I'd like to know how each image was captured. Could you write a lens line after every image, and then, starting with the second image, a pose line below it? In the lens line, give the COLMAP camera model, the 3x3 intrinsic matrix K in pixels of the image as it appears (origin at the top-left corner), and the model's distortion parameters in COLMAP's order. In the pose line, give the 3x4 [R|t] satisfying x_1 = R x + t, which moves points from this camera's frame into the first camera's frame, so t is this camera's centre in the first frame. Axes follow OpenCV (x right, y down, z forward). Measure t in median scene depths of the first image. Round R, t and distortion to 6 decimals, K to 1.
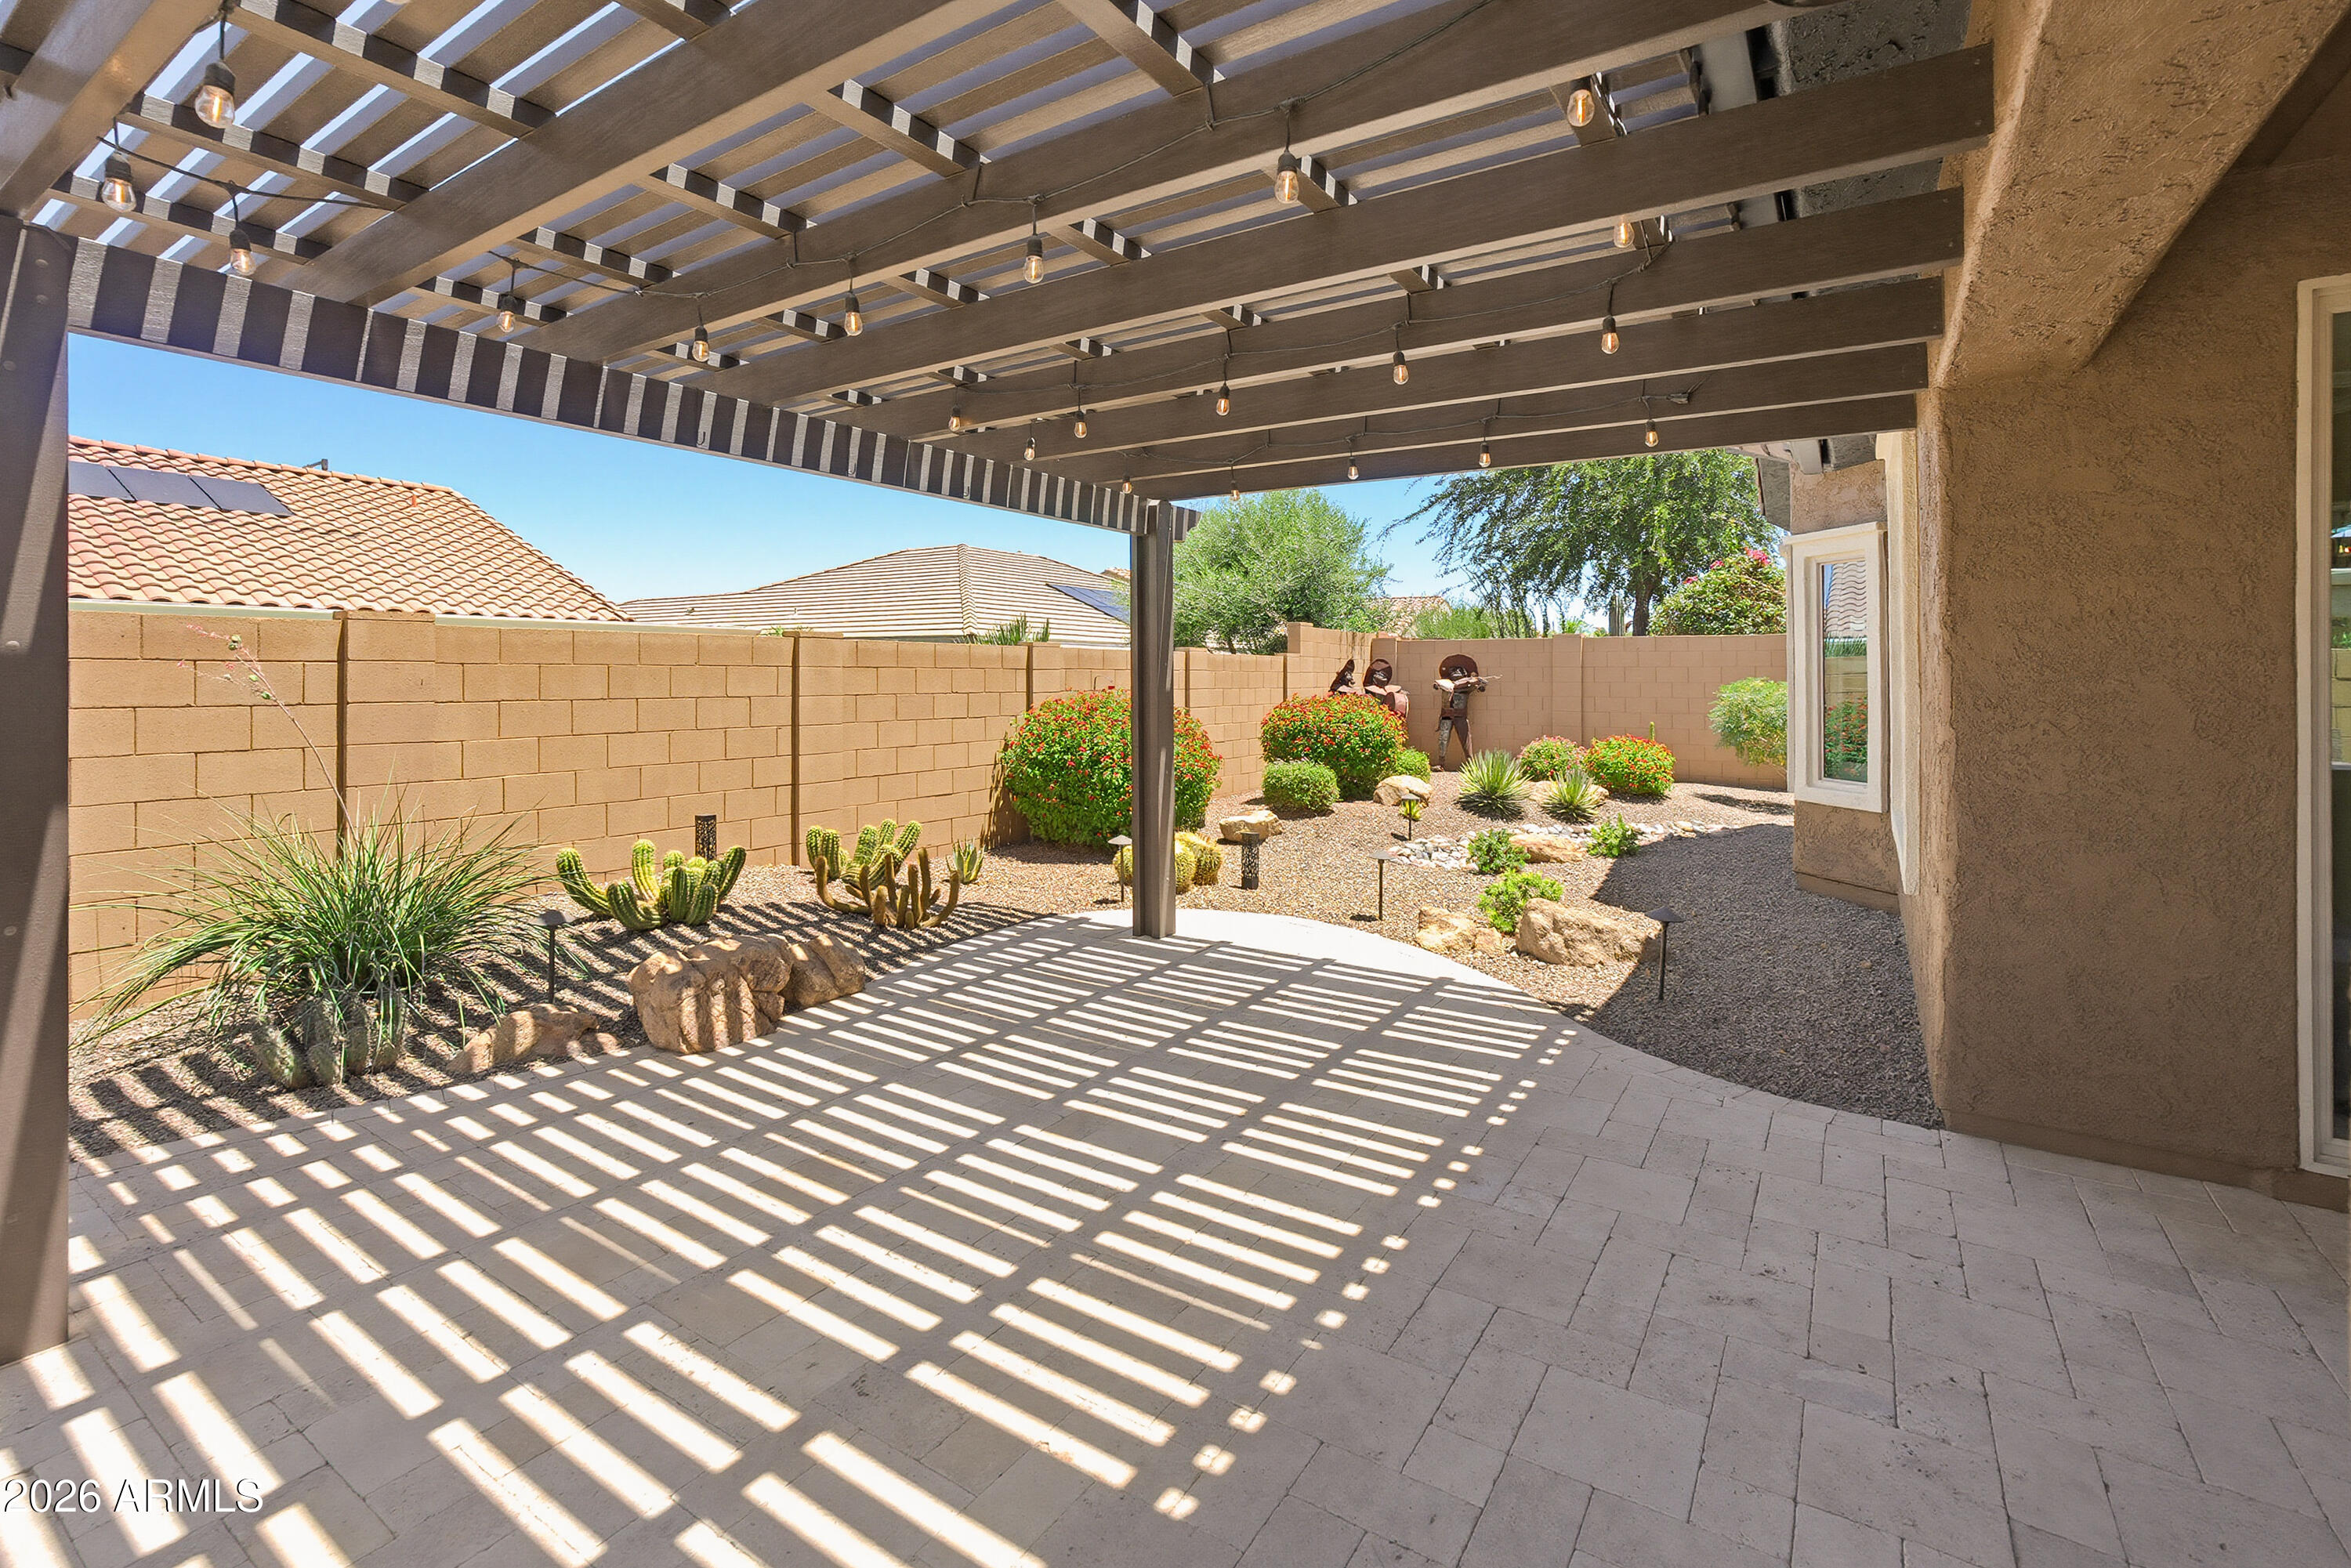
lens RADIAL K [[1061.9, 0, 1180.6], [0, 1061.9, 669.8], [0, 0, 1]] dist [-0.021267, 0.000408]
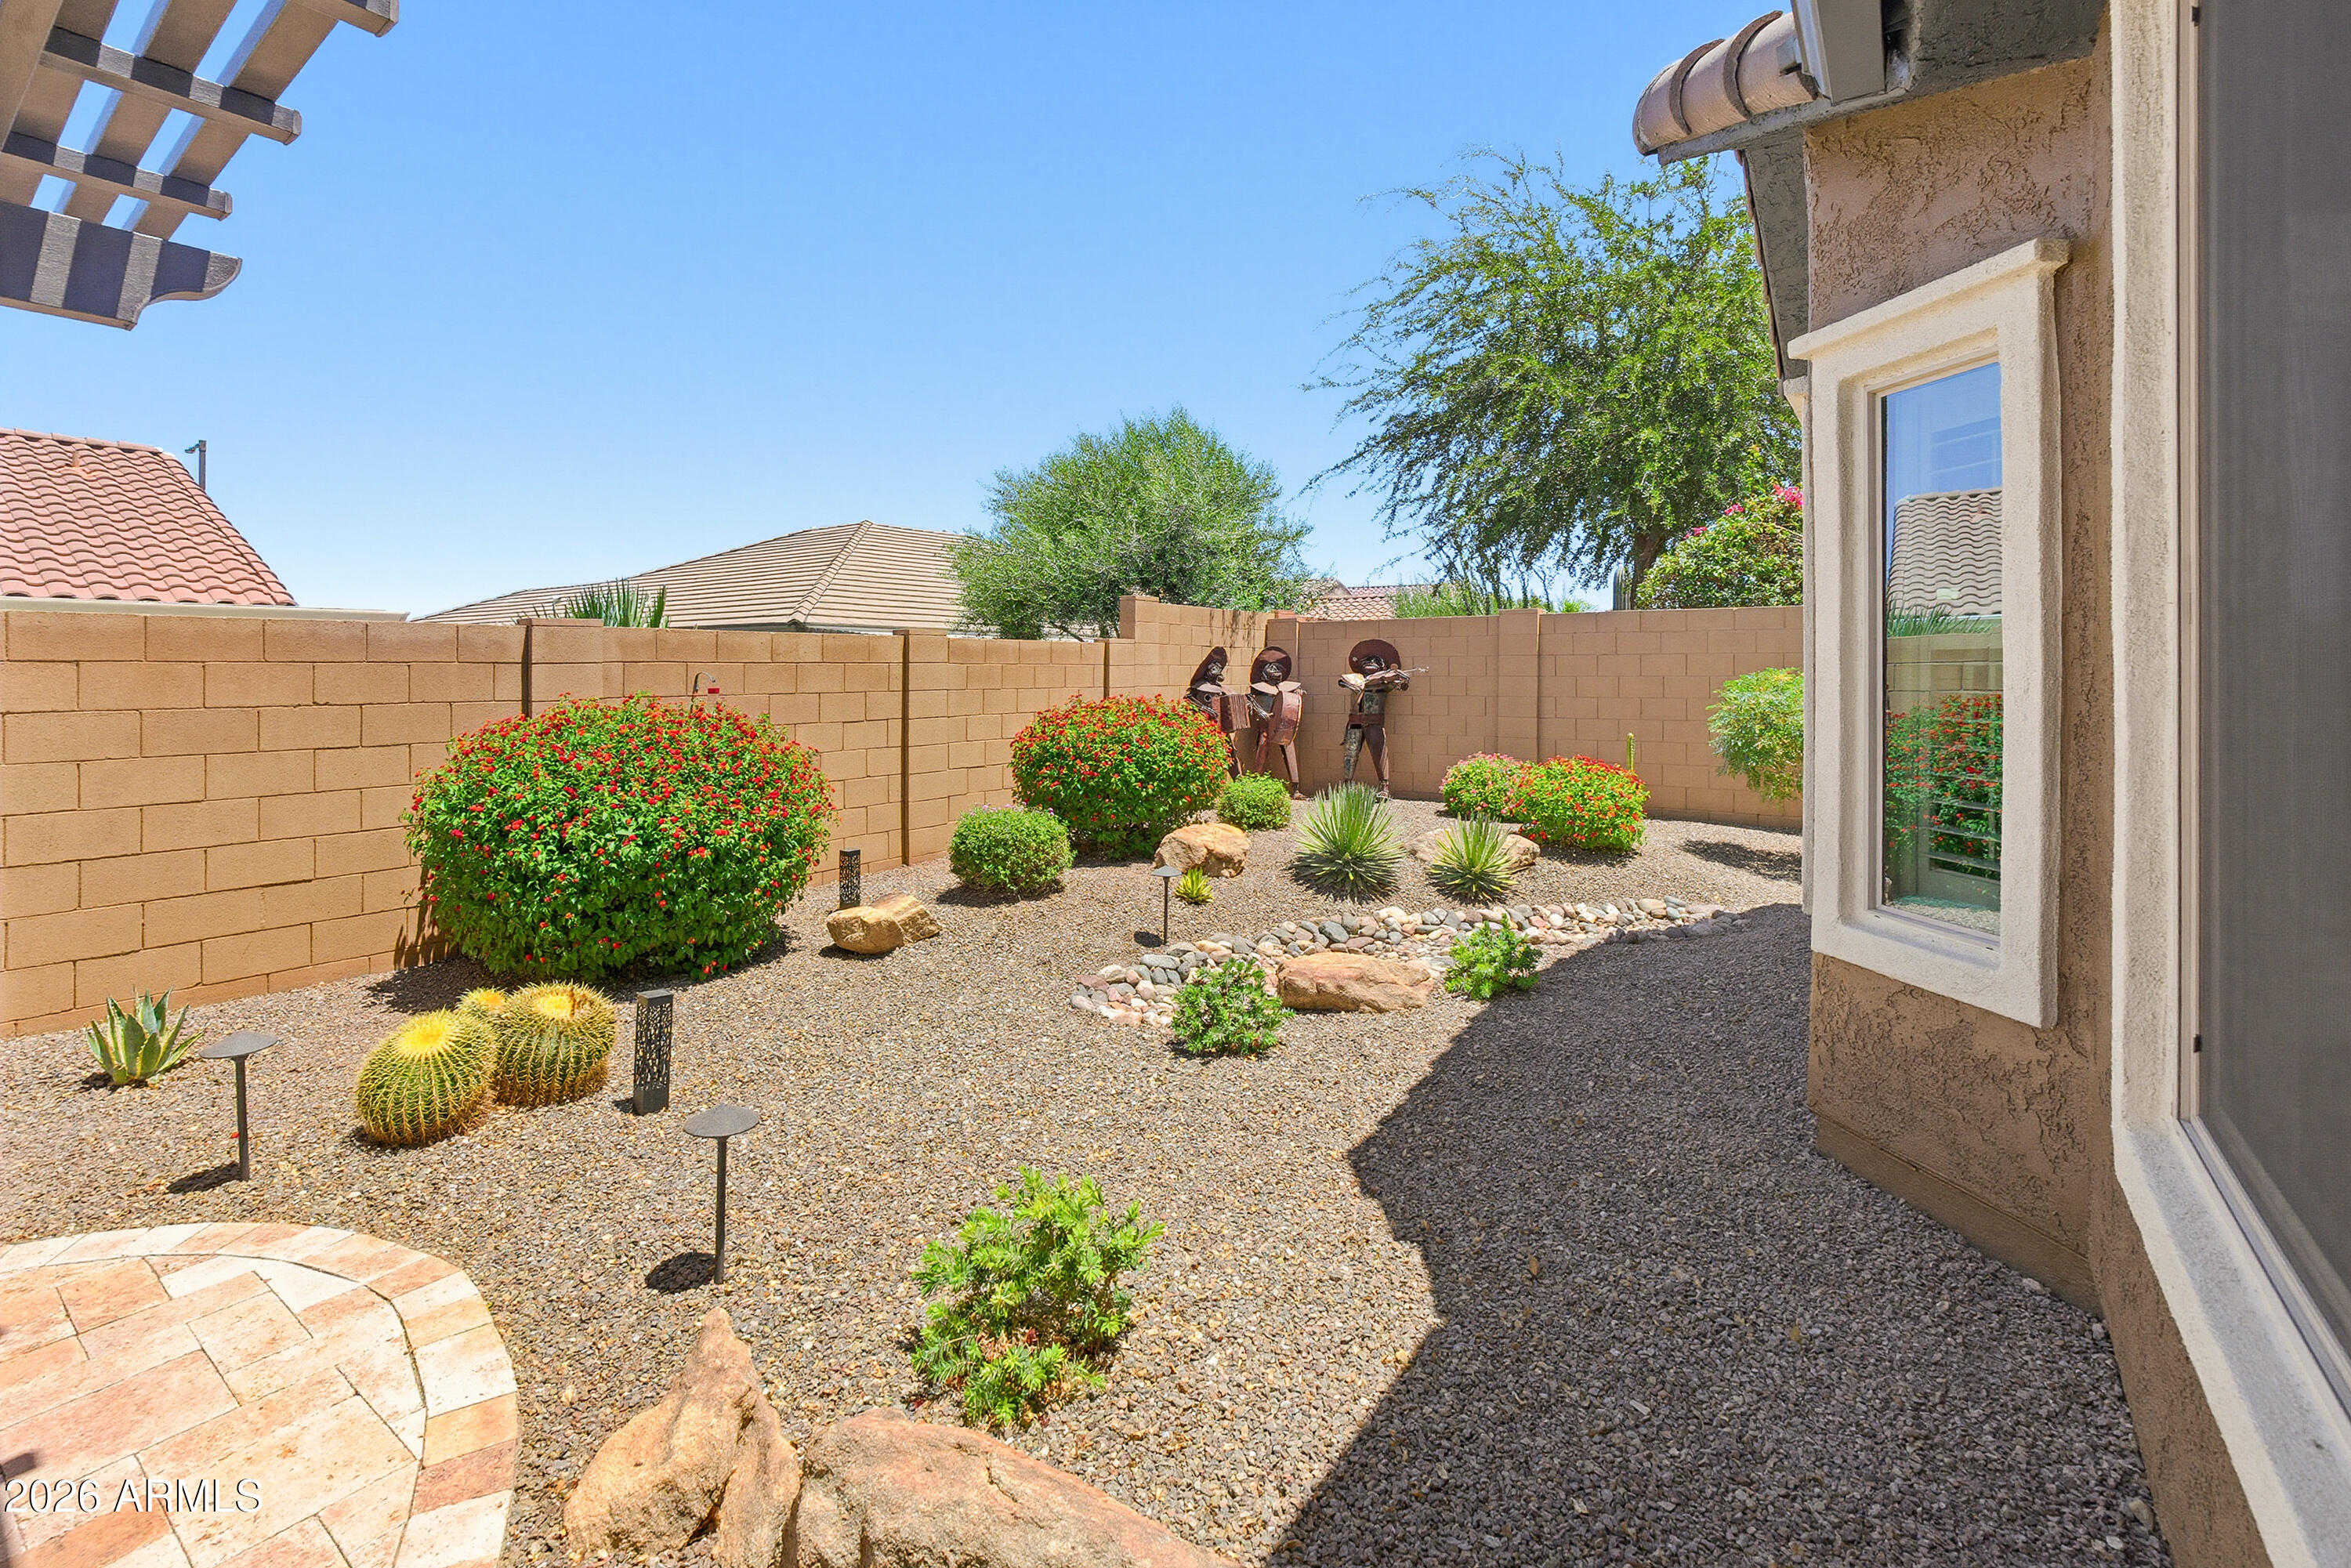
lens RADIAL K [[1070.8, 0, 1175.8], [0, 1070.8, 687.5], [0, 0, 1]] dist [-0.002117, 0.000069]
pose [[0.999174, -0.005827, -0.040210, 0.223063], [0.006670, 0.999760, 0.020868, 0.003282], [0.040079, -0.021119, 0.998973, 0.362690]]
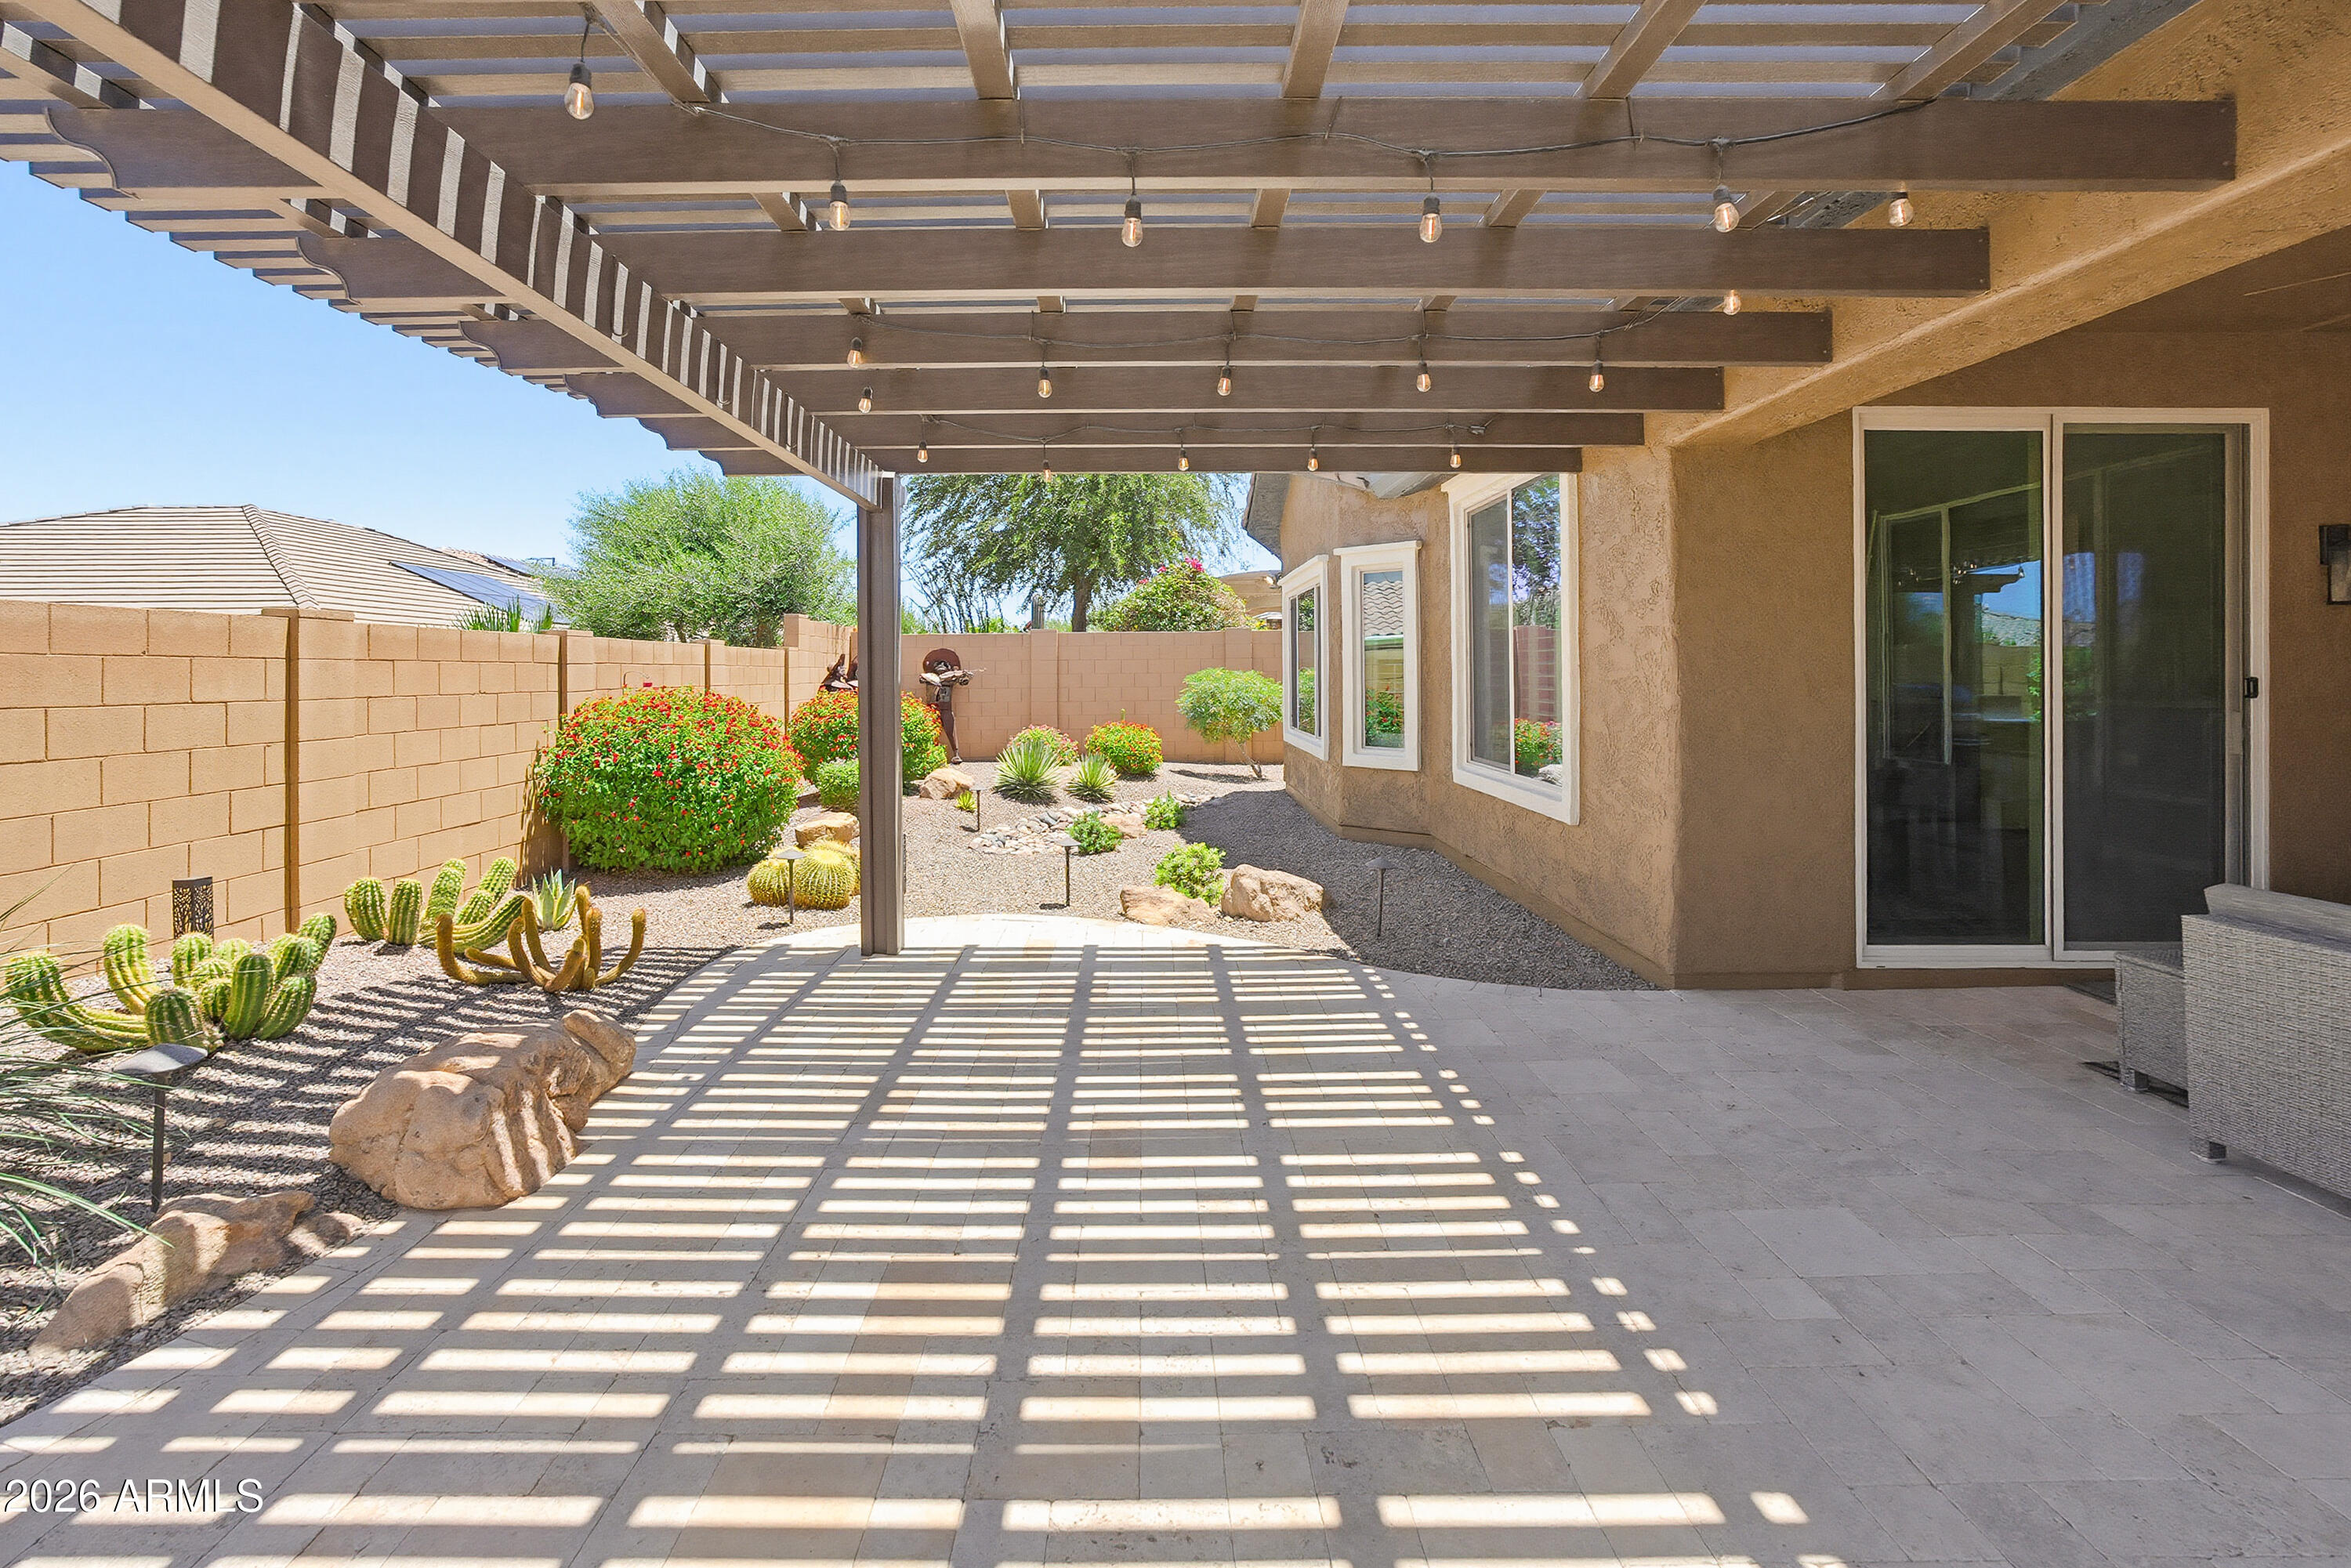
lens RADIAL K [[1059.6, 0, 1150.0], [0, 1059.6, 679.7], [0, 0, 1]] dist [-0.046020, 0.027969]
pose [[0.838440, -0.013188, 0.544834, -0.175365], [0.006552, 0.999879, 0.014120, 0.003345], [-0.544954, -0.008269, 0.838425, 0.066835]]
